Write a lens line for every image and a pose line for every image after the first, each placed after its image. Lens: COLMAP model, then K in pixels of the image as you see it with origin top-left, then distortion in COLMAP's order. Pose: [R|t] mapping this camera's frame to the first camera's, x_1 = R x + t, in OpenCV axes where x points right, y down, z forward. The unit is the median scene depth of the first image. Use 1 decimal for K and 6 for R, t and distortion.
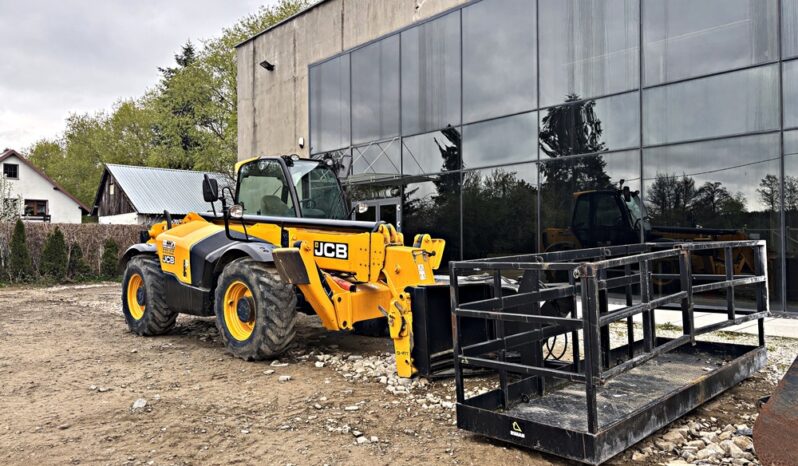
lens RADIAL K [[605.5, 0, 396.8], [0, 605.5, 234.1], [0, 0, 1]] dist [0.021058, -0.007859]
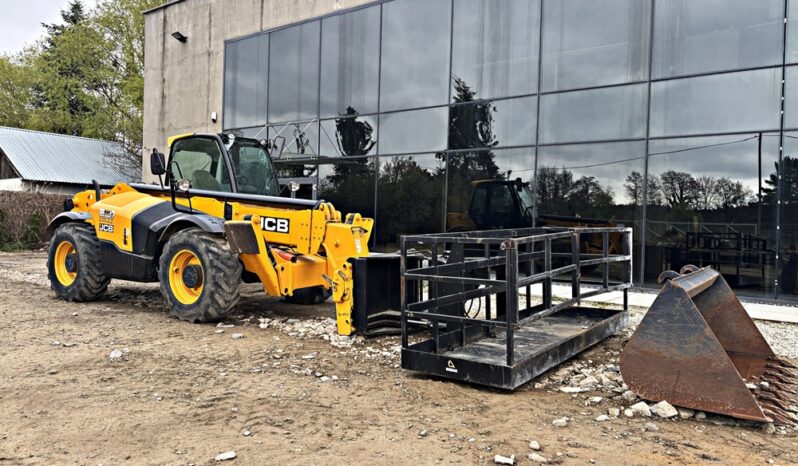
lens RADIAL K [[604.8, 0, 399.0], [0, 604.8, 233.0], [0, 0, 1]] dist [0.019474, -0.005622]
pose [[0.982893, 0.032766, 0.181241, -0.081078], [-0.038261, 0.998906, 0.026903, 0.004048], [-0.180161, -0.033378, 0.983071, -0.124266]]
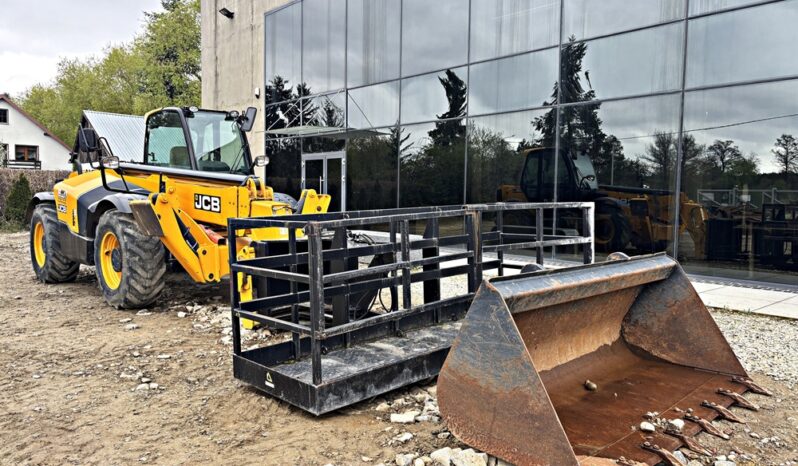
lens RADIAL K [[606.0, 0, 401.4], [0, 606.0, 232.9], [0, 0, 1]] dist [0.020146, -0.010284]
pose [[0.999730, 0.021172, -0.009525, 0.225621], [-0.020396, 0.996954, 0.075272, -0.006591], [0.011090, -0.075057, 0.997118, -0.009229]]
